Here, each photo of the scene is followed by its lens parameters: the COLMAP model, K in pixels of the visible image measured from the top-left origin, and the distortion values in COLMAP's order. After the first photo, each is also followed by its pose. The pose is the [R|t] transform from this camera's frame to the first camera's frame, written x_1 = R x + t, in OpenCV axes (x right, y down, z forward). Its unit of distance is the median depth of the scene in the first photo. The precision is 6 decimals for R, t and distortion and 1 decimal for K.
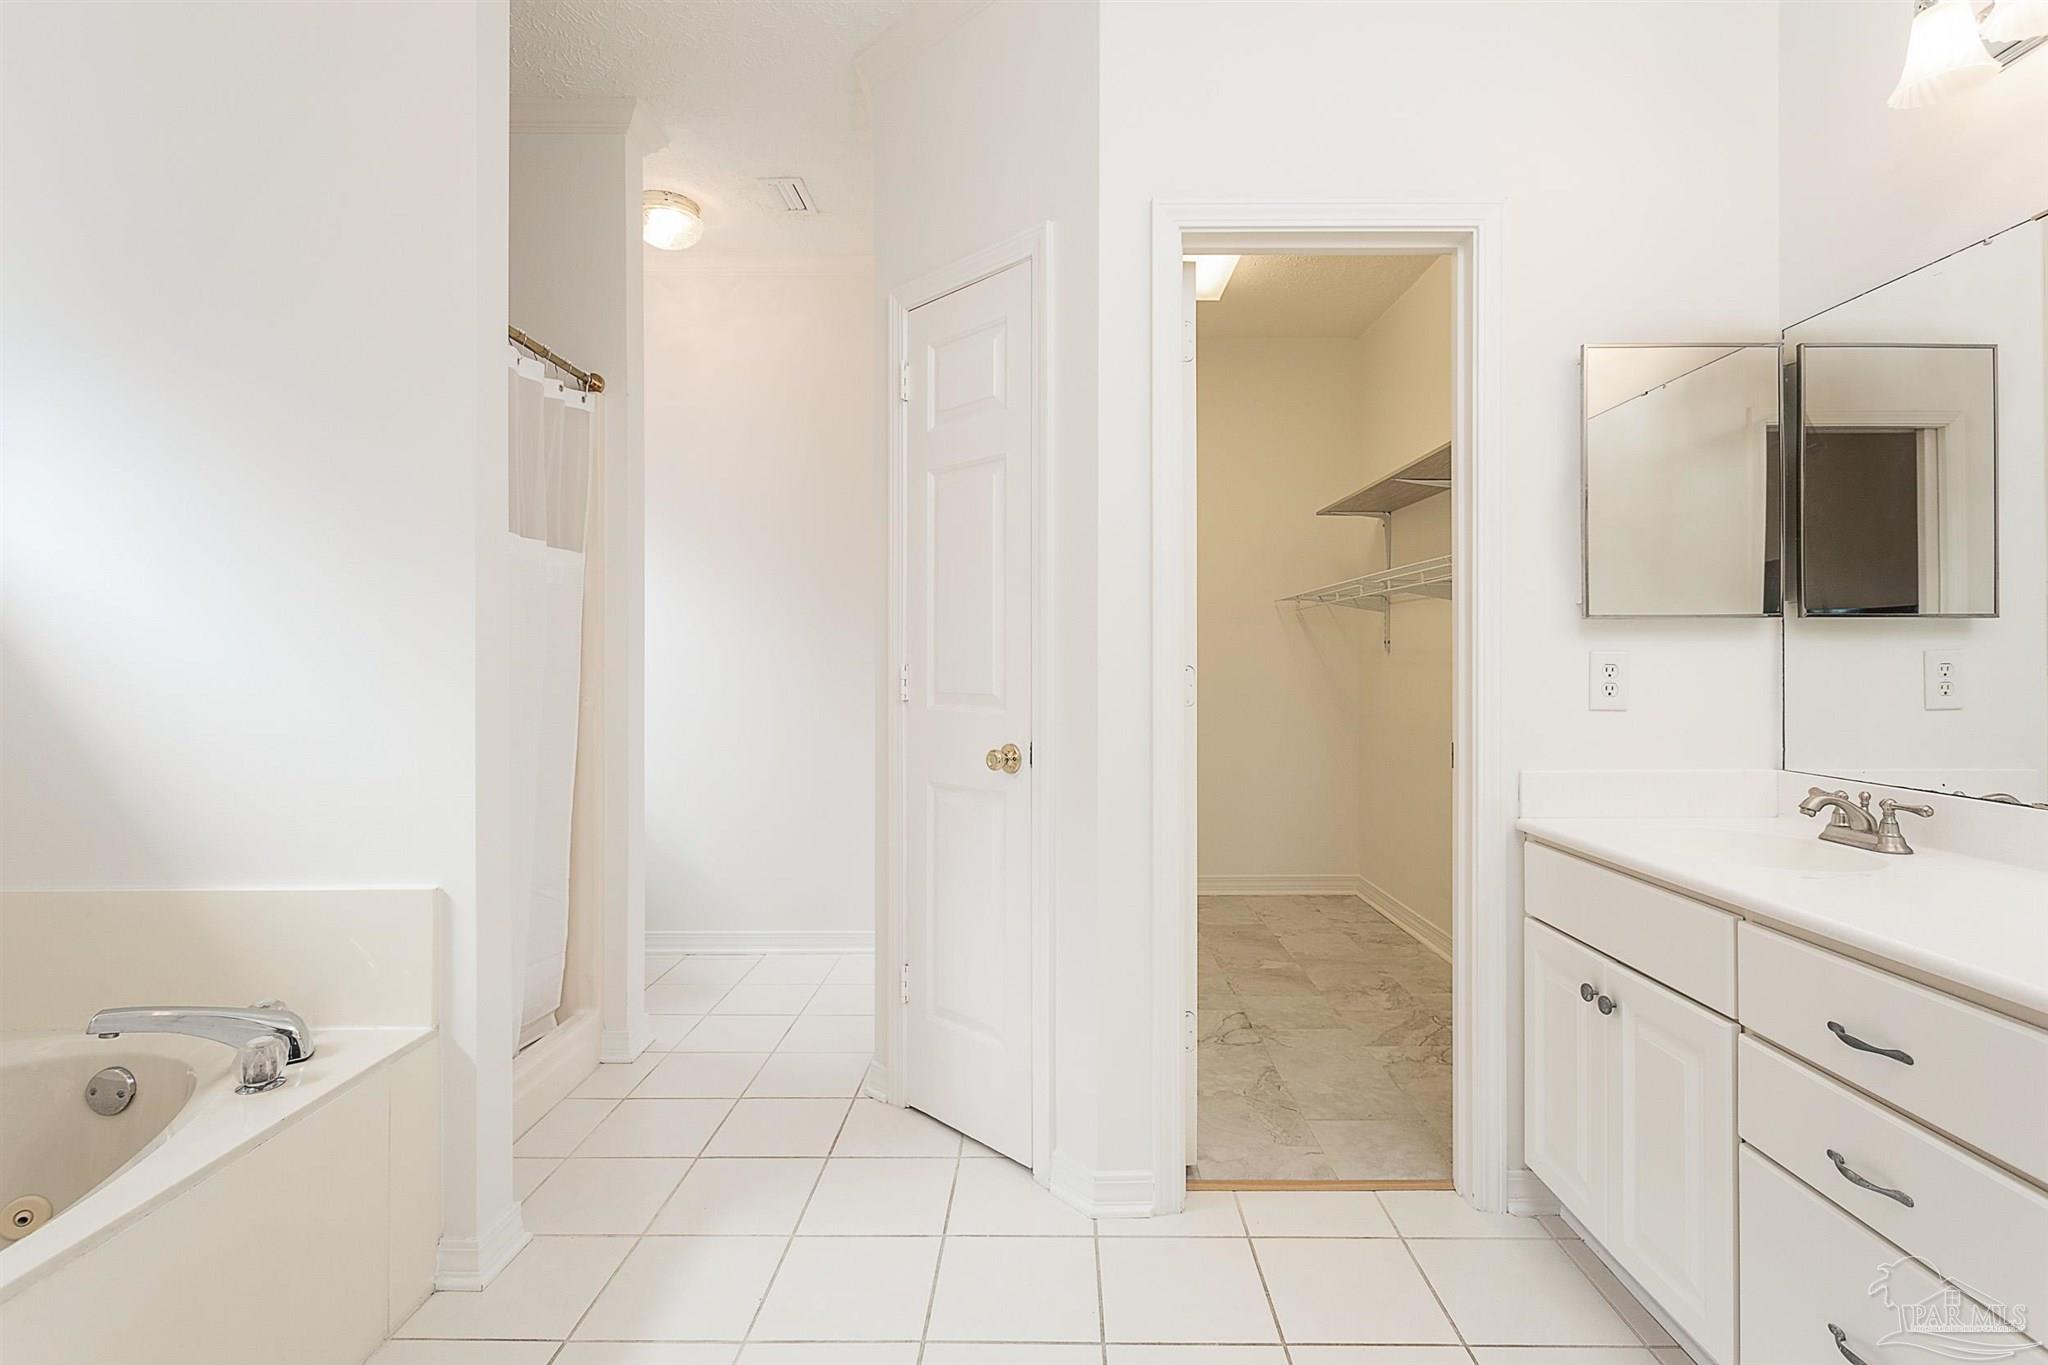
lens RADIAL K [[1001.5, 0, 1026.7], [0, 1001.5, 653.7], [0, 0, 1]] dist [0.047832, -0.000350]
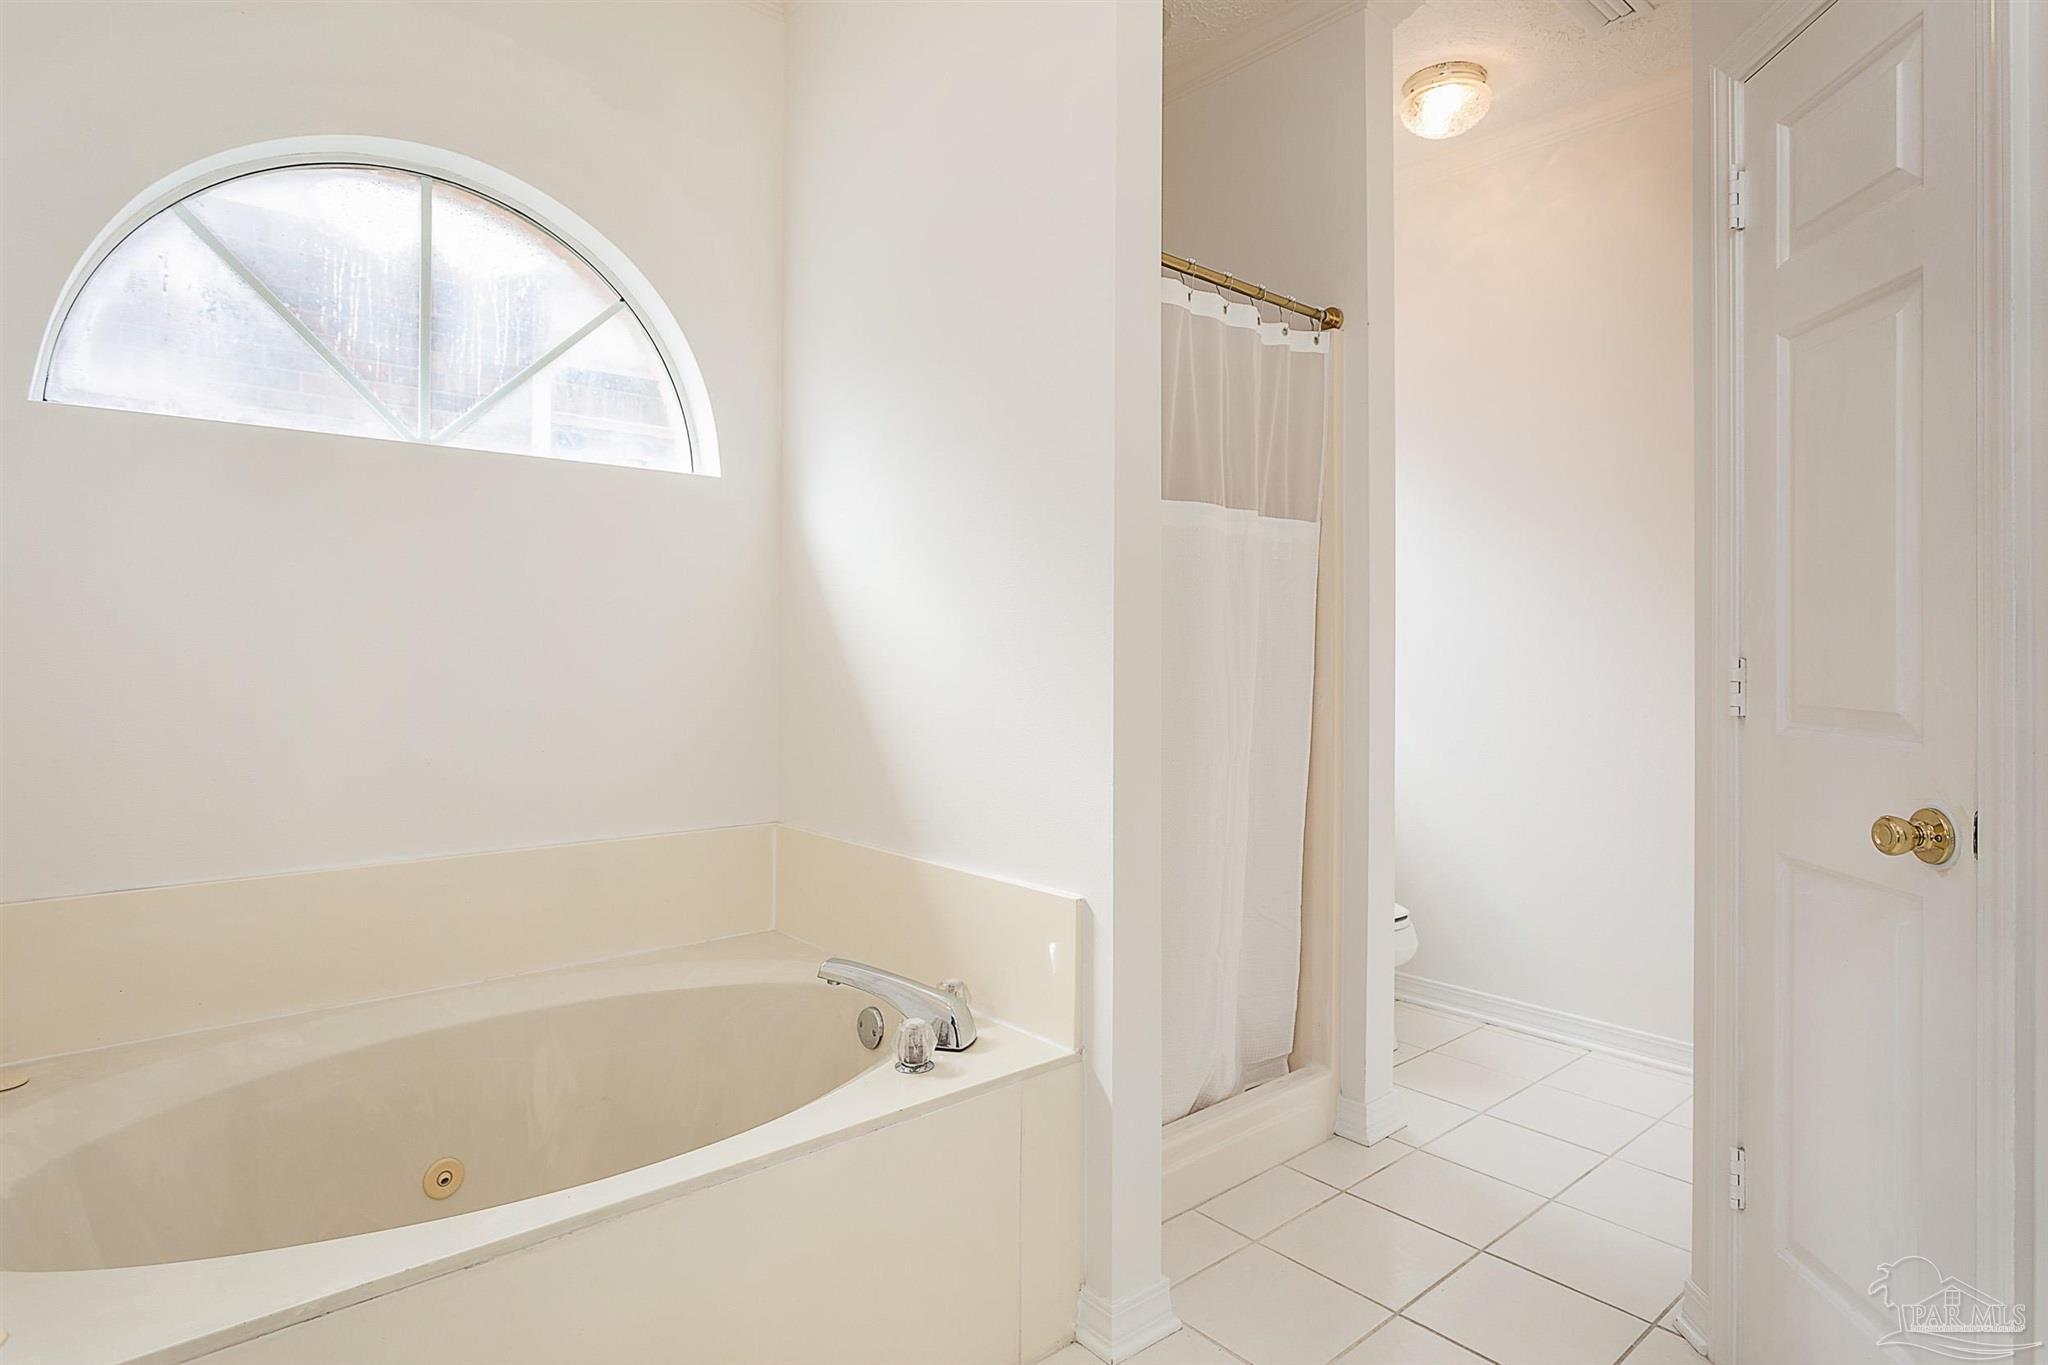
lens RADIAL K [[1098.9, 0, 1023.6], [0, 1098.9, 639.5], [0, 0, 1]] dist [0.001877, 0.002561]
pose [[0.671602, -0.003838, -0.740903, 0.091510], [0.001480, 0.999992, -0.003839, 0.001685], [0.740911, 0.001481, 0.671602, 0.244038]]
